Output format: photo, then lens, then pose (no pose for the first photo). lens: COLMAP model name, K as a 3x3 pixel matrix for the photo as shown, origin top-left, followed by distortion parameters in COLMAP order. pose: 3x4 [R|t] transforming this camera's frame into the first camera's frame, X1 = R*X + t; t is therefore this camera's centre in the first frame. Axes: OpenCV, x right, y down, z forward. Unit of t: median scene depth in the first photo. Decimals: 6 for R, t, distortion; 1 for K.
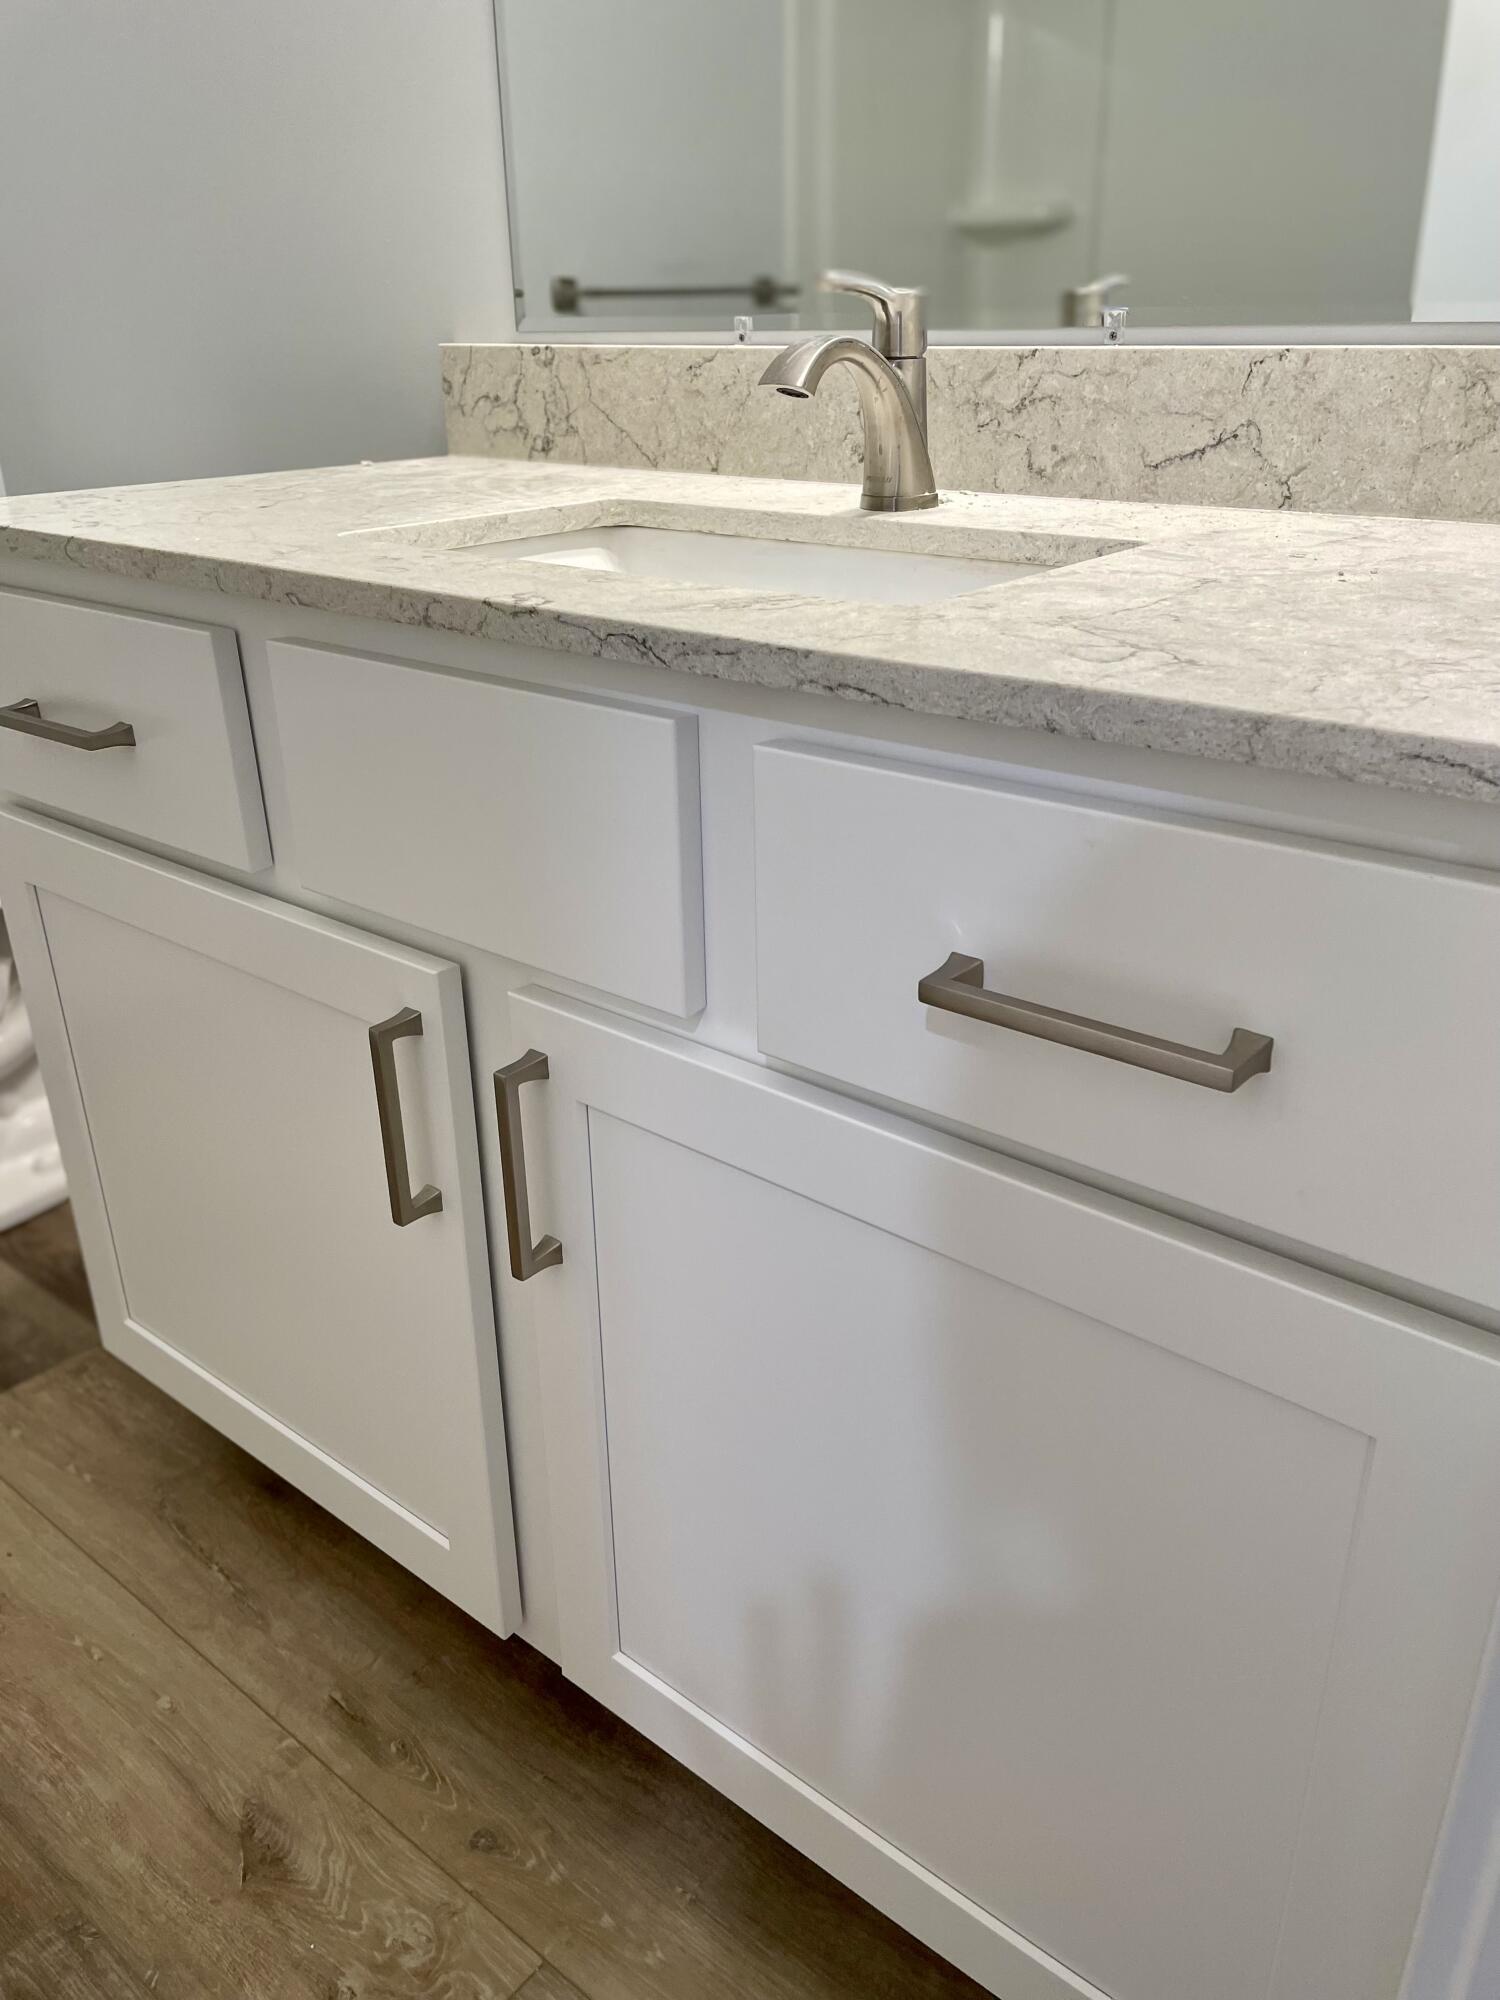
lens RADIAL K [[1502.6, 0, 750.7], [0, 1502.6, 994.4], [0, 0, 1]] dist [0.068249, -0.049522]
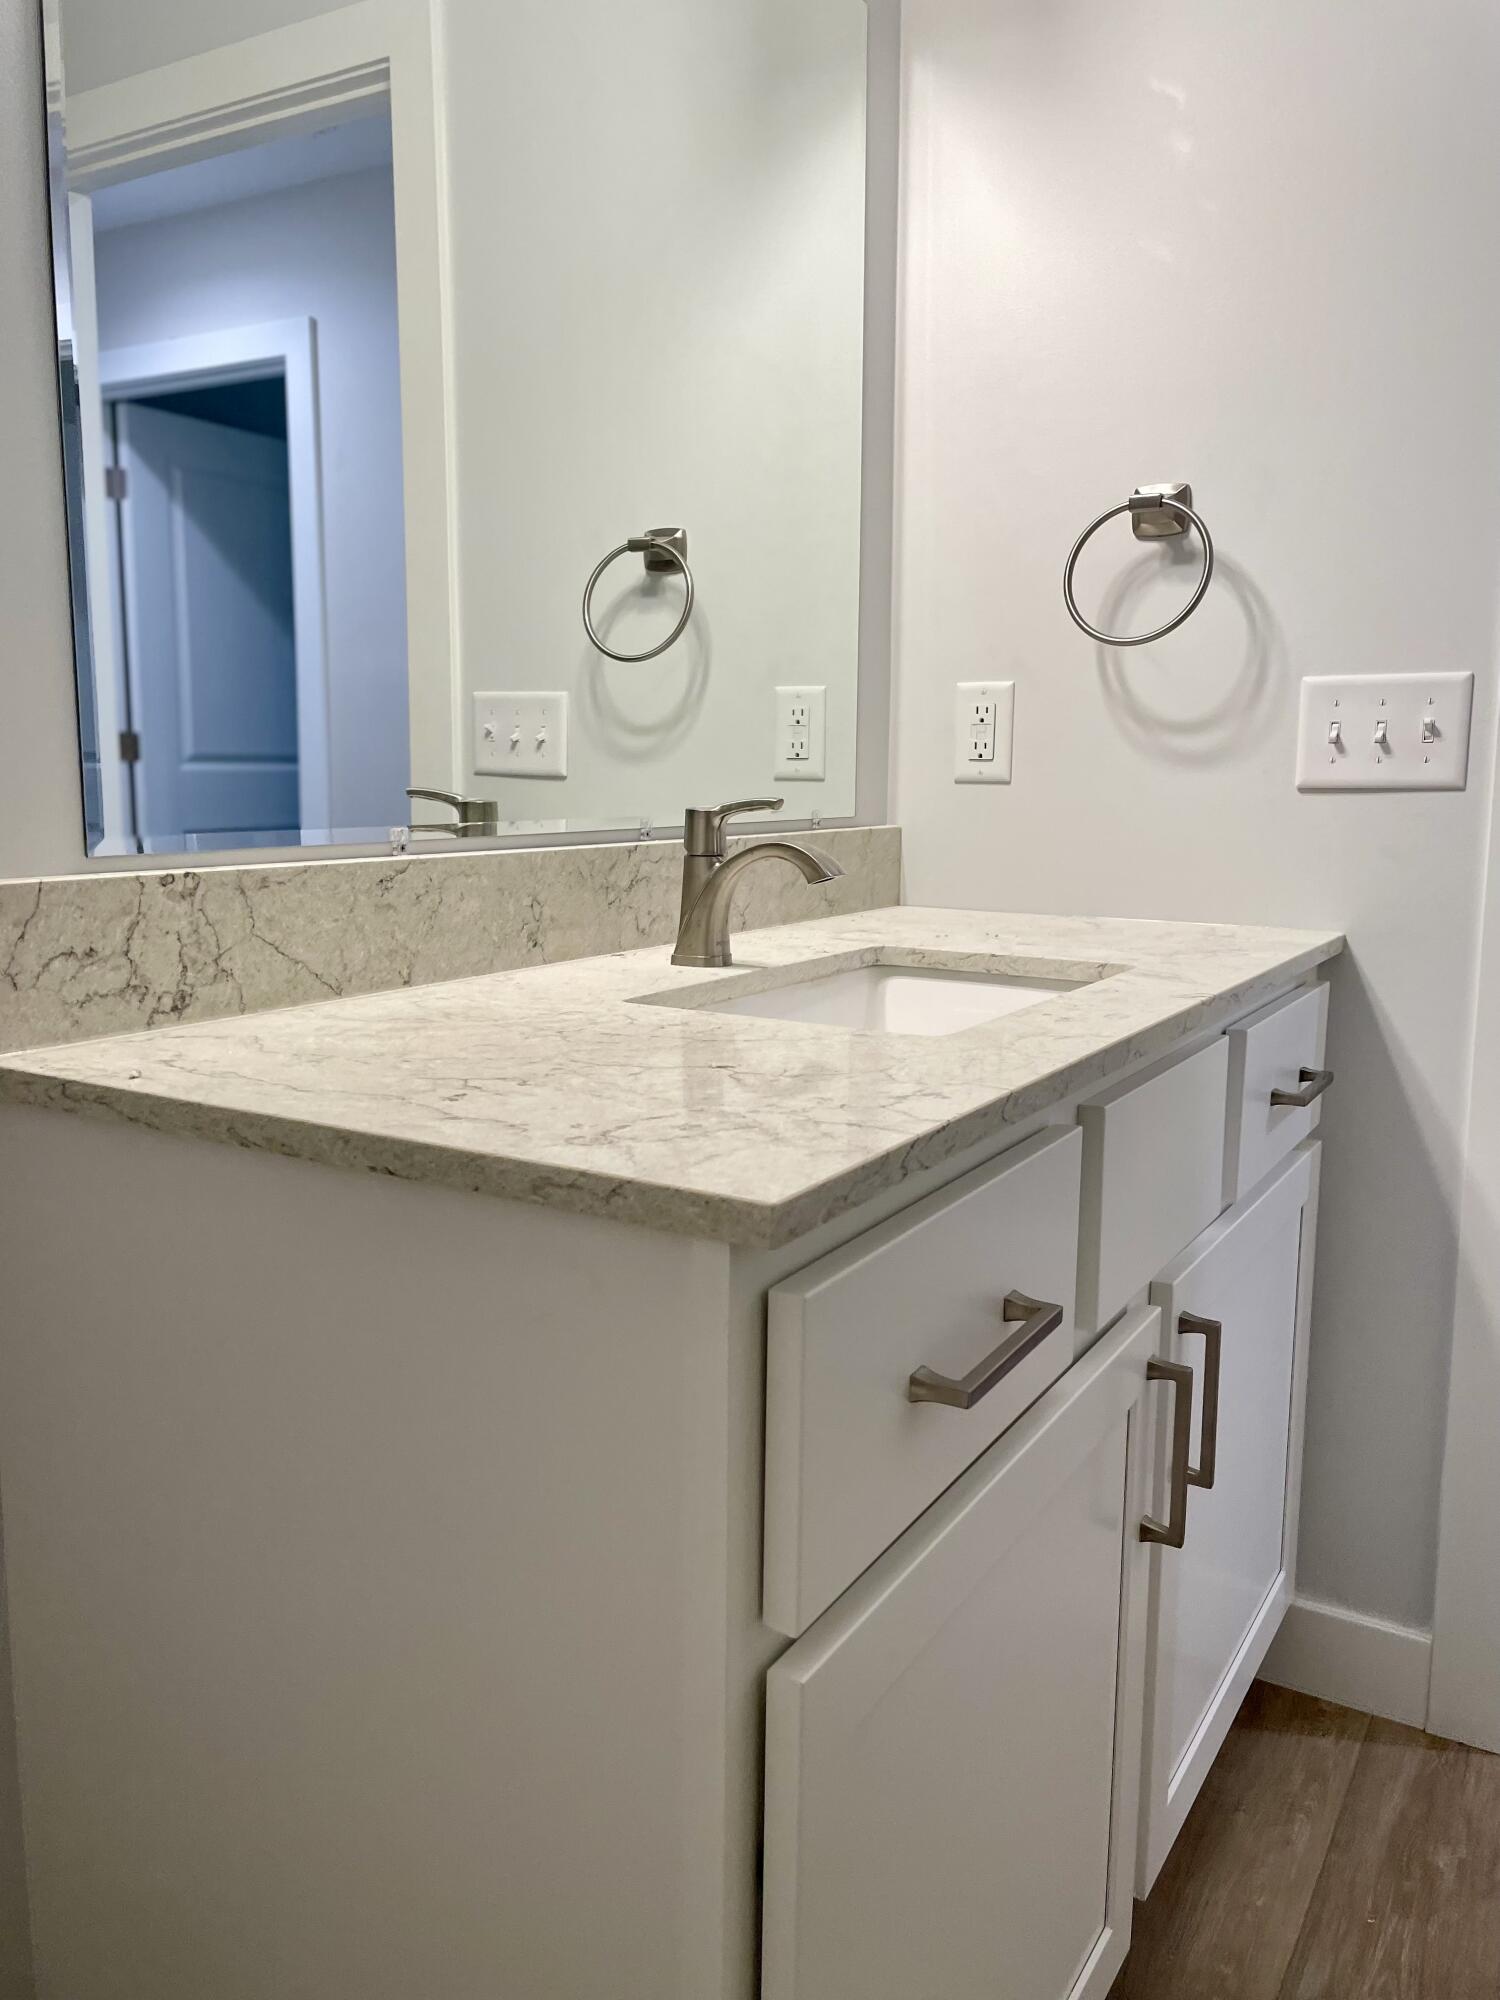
lens RADIAL K [[1502.6, 0, 751.0], [0, 1502.6, 1006.2], [0, 0, 1]] dist [0.068249, -0.049522]
pose [[-0.143254, -0.145458, 0.978938, -0.901834], [0.397646, 0.897328, 0.191522, -0.409604], [-0.906287, 0.416707, -0.070705, 0.853011]]
